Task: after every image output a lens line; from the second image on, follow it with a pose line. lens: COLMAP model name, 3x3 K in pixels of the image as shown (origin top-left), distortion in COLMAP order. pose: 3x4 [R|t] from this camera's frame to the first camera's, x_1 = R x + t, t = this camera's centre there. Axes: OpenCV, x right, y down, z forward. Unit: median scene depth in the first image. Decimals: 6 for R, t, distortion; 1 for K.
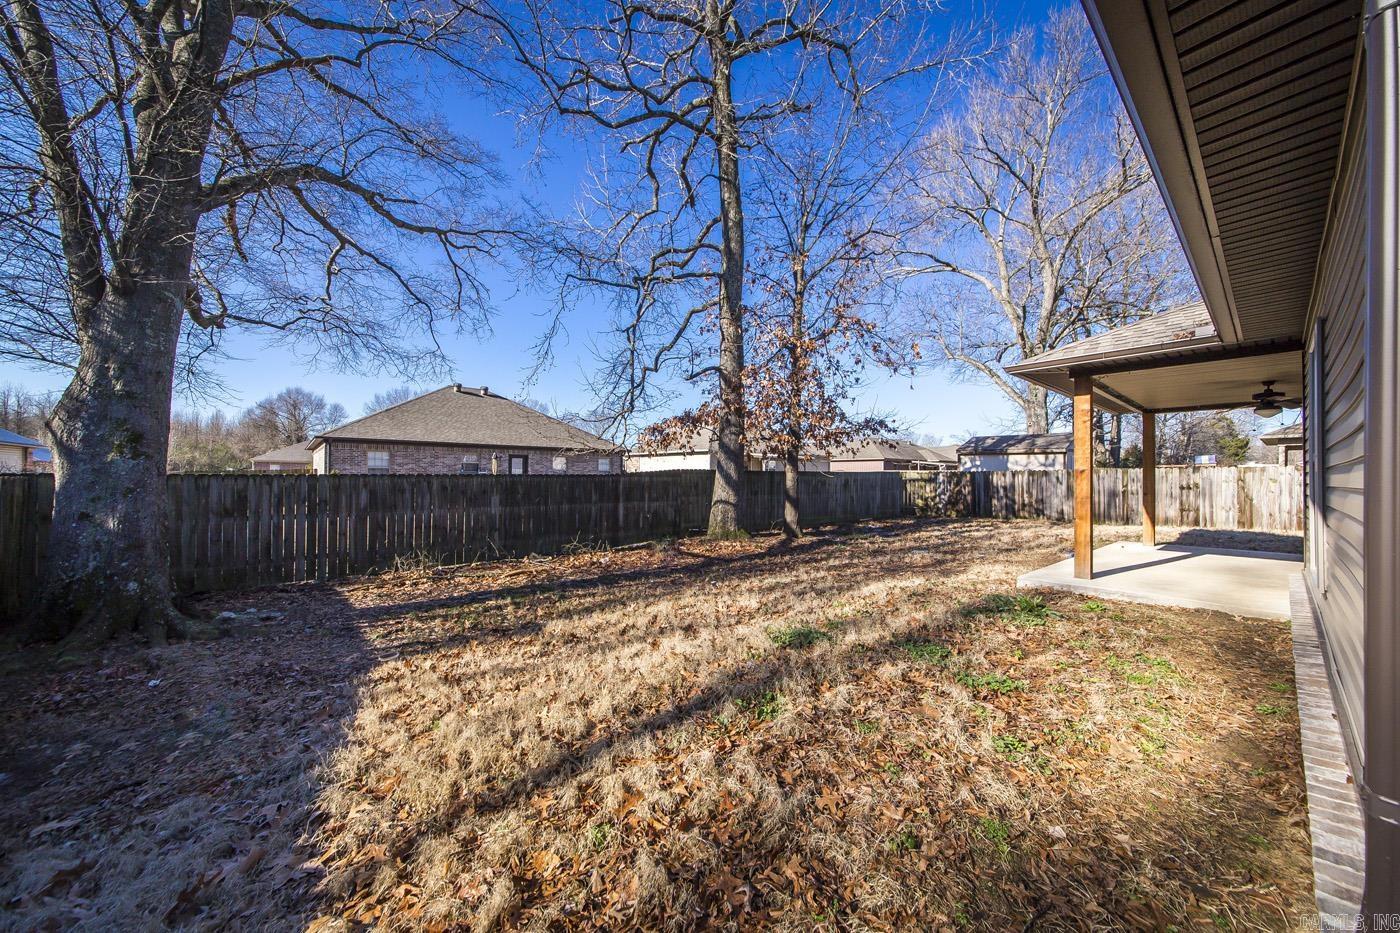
lens RADIAL K [[499.5, 0, 701.9], [0, 499.5, 476.1], [0, 0, 1]] dist [0.000947, 0.000085]
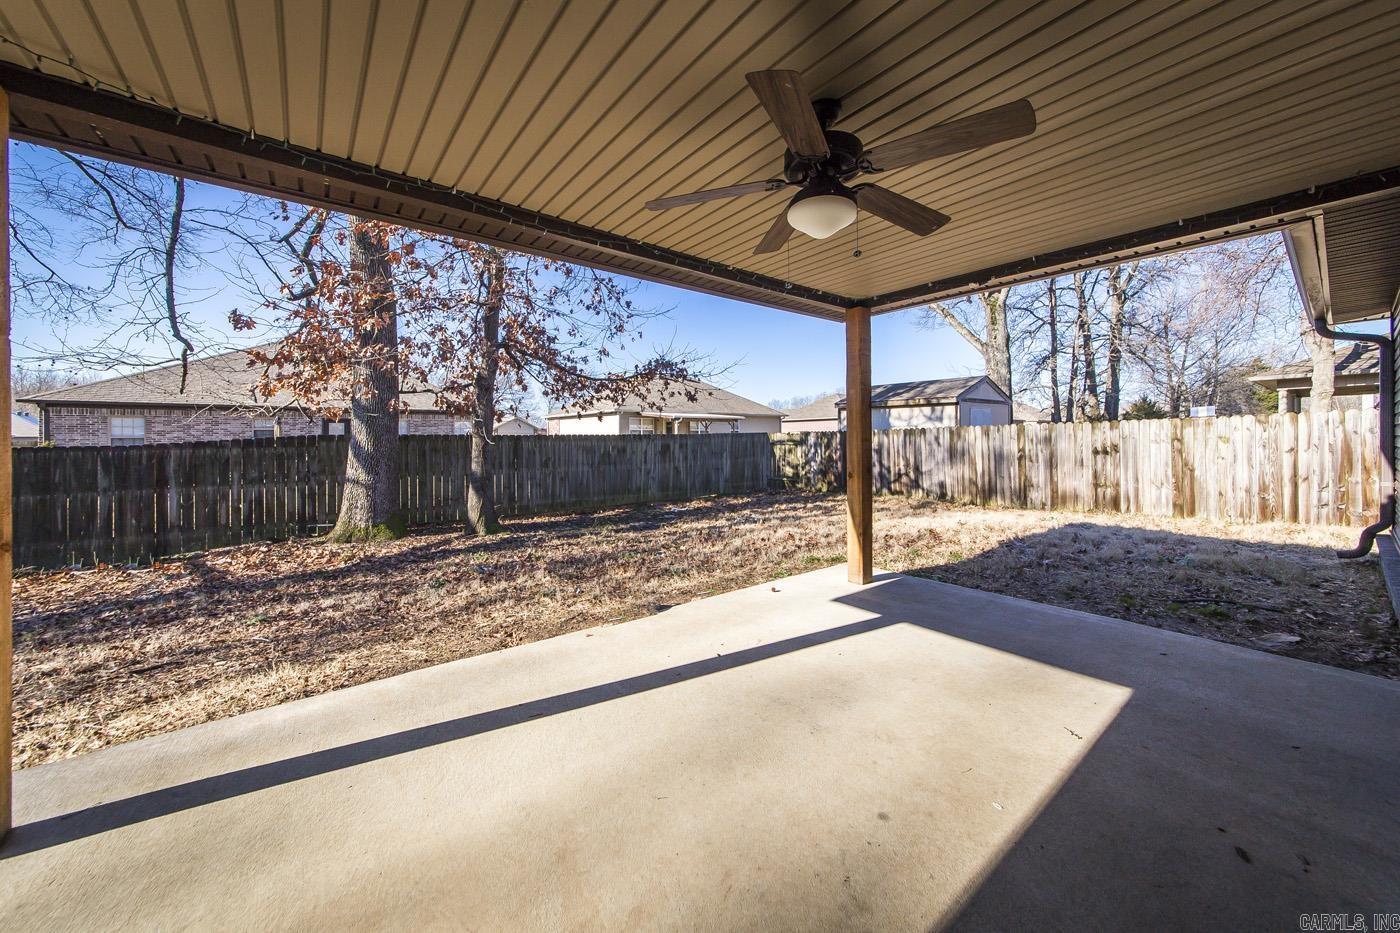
lens RADIAL K [[495.3, 0, 692.6], [0, 495.3, 454.1], [0, 0, 1]] dist [-0.010001, 0.000029]
pose [[0.998363, -0.012124, -0.055896, 0.381514], [0.014016, 0.999338, 0.033572, -0.002532], [0.055452, -0.034300, 0.997872, 0.261766]]
